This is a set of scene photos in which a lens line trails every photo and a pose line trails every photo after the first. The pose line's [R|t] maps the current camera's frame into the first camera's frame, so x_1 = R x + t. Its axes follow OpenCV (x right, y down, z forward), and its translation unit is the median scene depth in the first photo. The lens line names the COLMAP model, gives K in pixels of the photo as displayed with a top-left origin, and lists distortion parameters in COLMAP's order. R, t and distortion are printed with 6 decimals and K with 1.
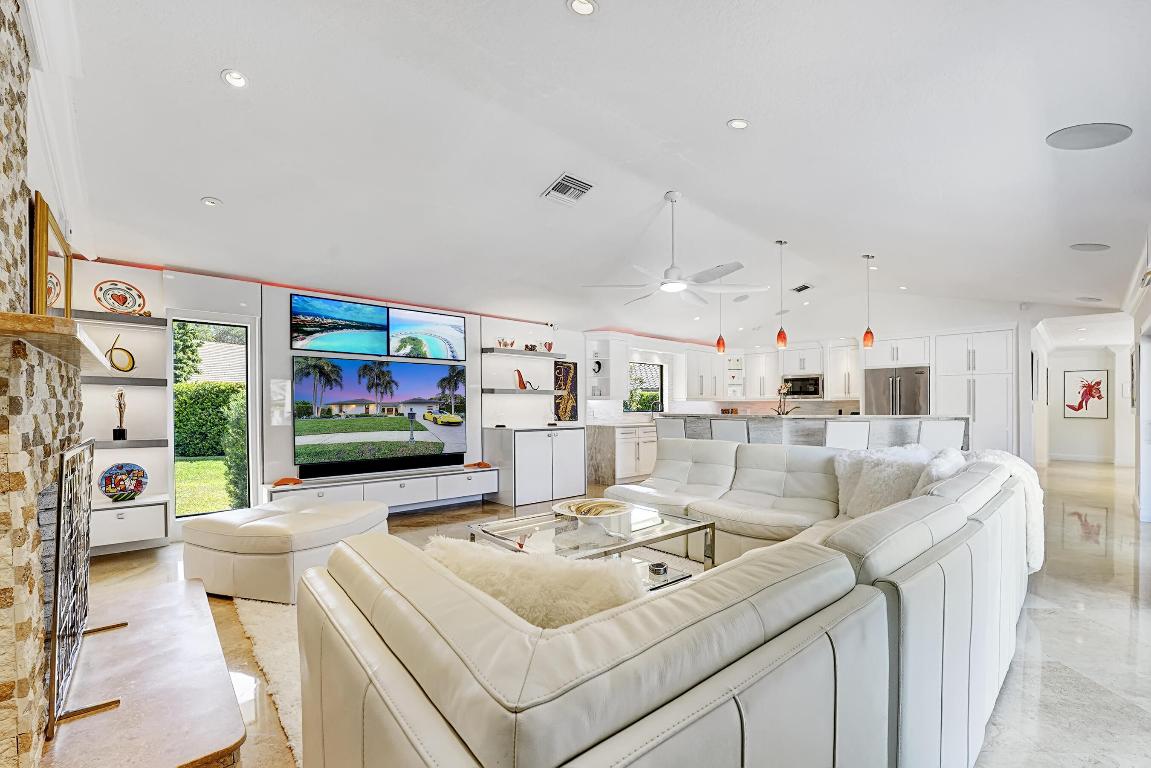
lens RADIAL K [[481.8, 0, 577.5], [0, 481.8, 409.6], [0, 0, 1]] dist [-0.060860, 0.000036]
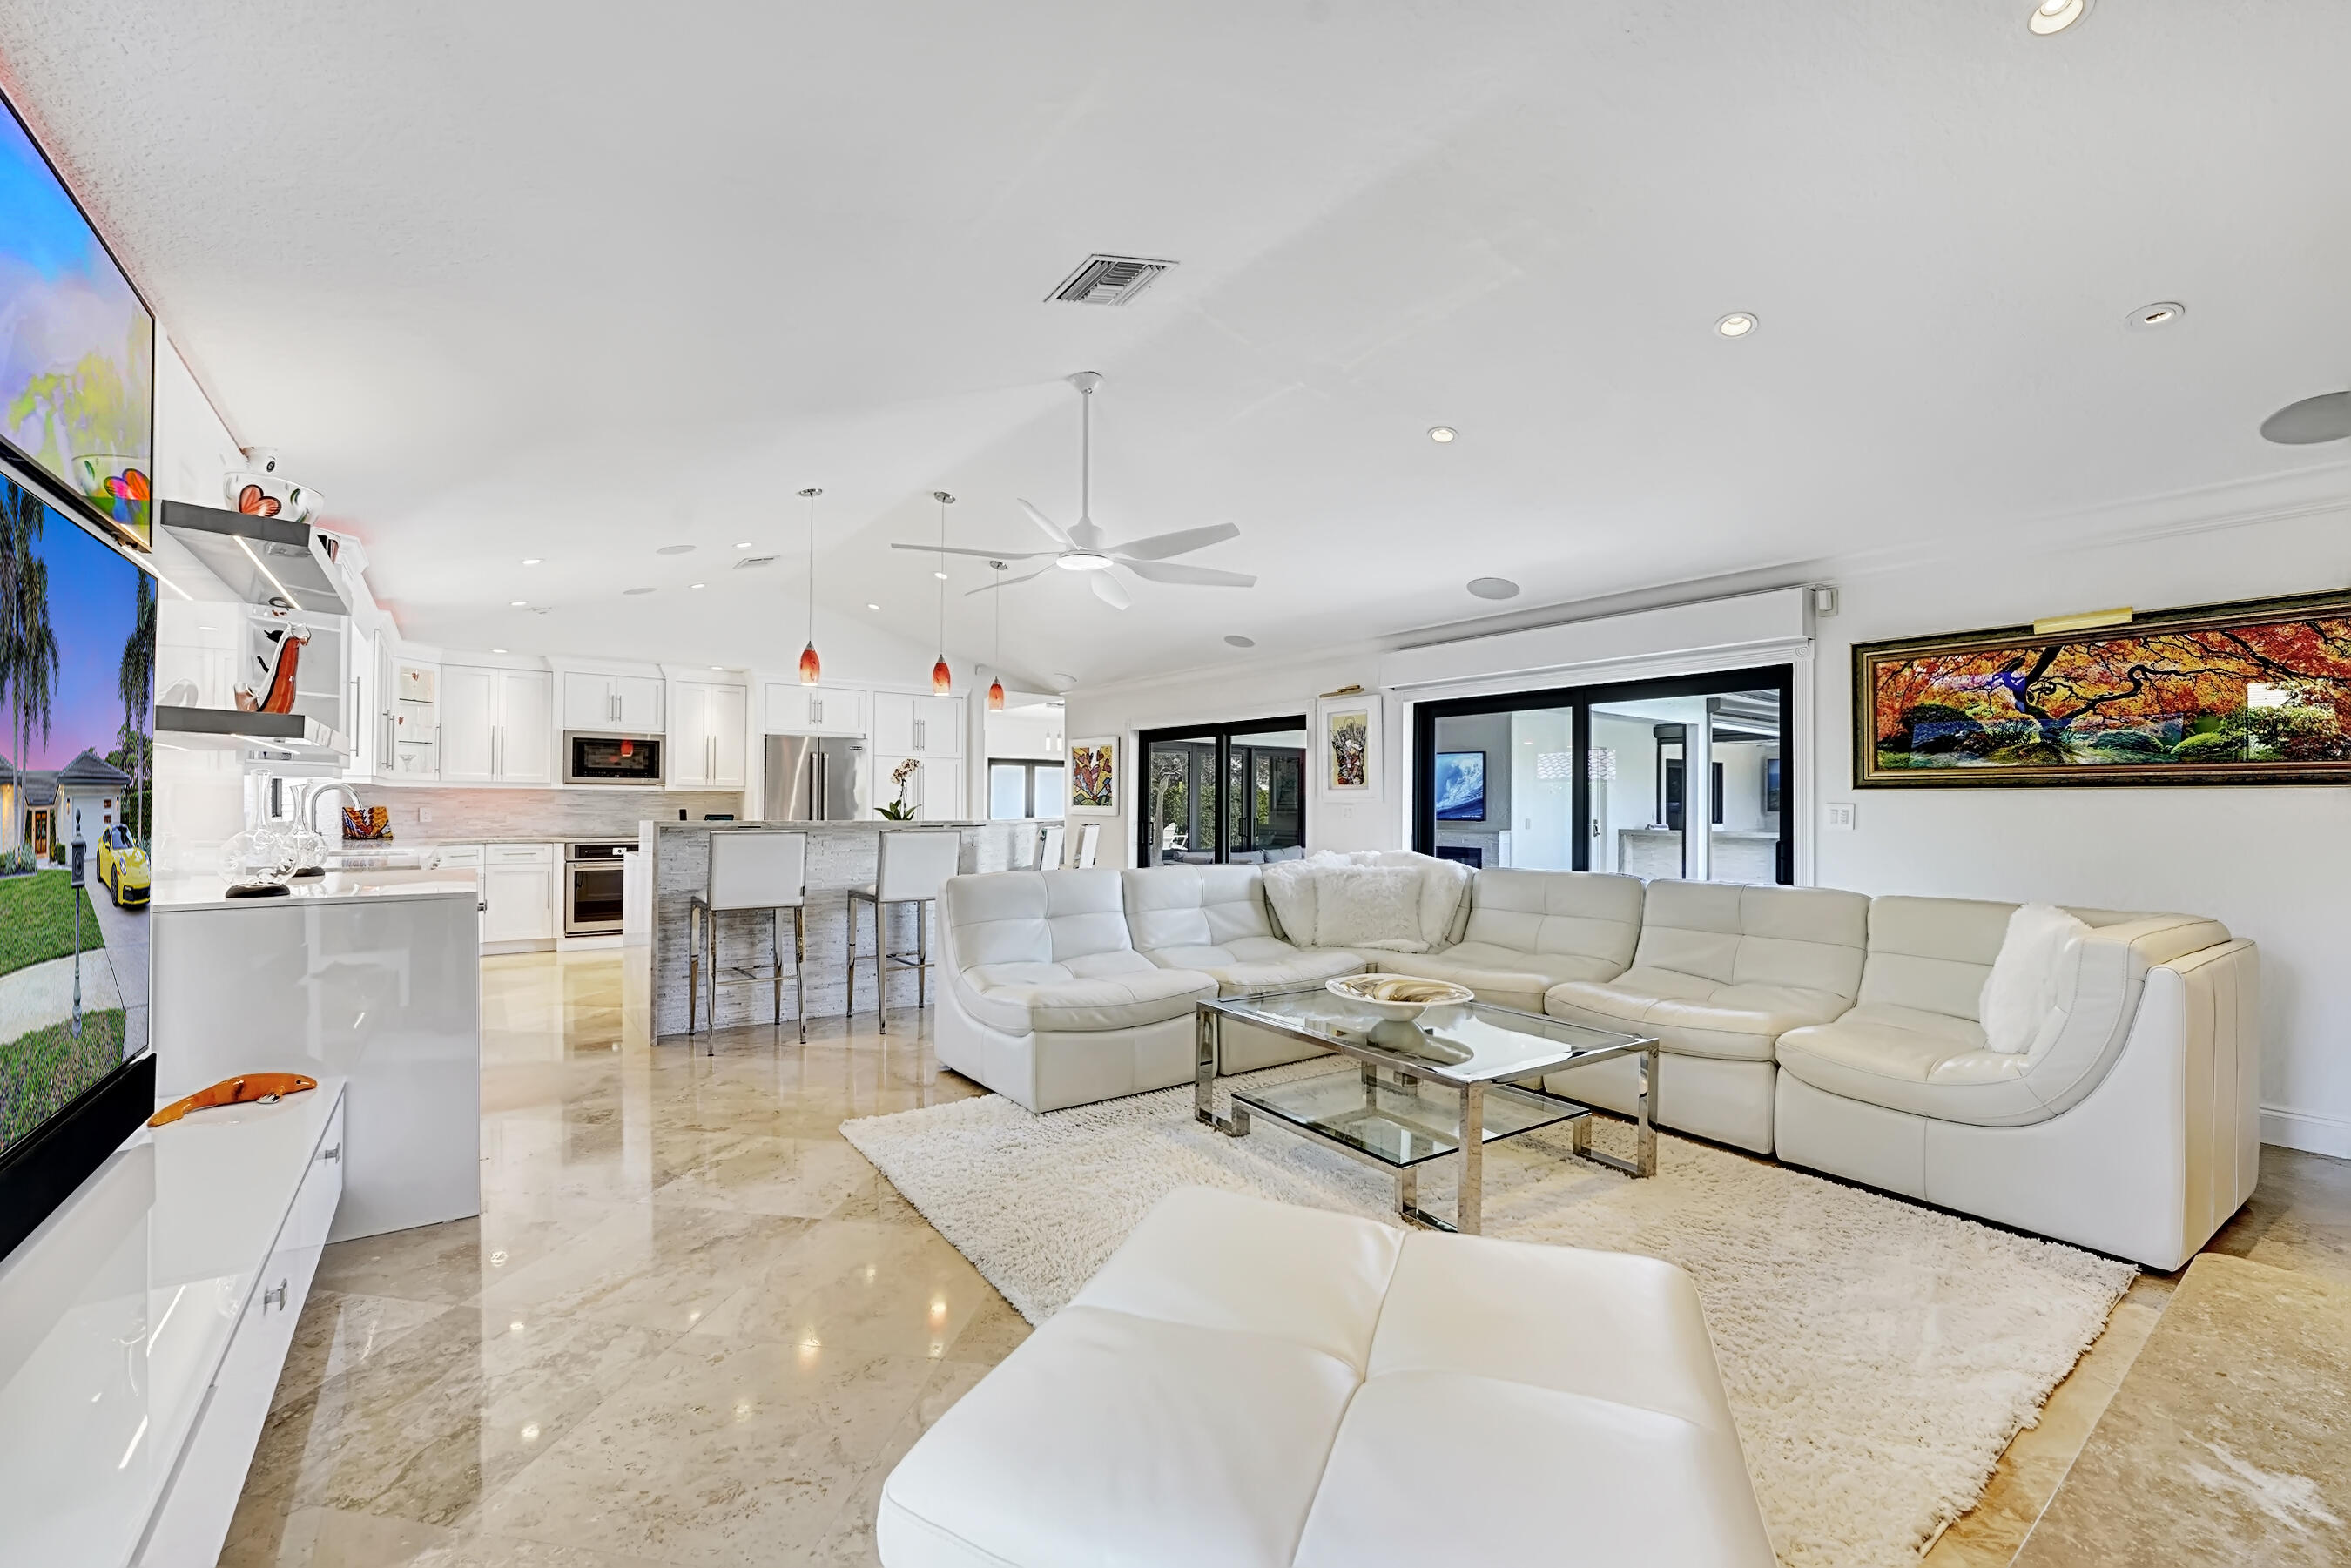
lens RADIAL K [[961.9, 0, 1175.5], [0, 961.9, 784.0], [0, 0, 1]] dist [-0.001434, -0.000046]
pose [[0.112741, 0.024673, 0.993318, -0.387590], [0.001308, 0.999687, -0.024979, -0.001243], [-0.993624, 0.004116, 0.112674, 0.396735]]
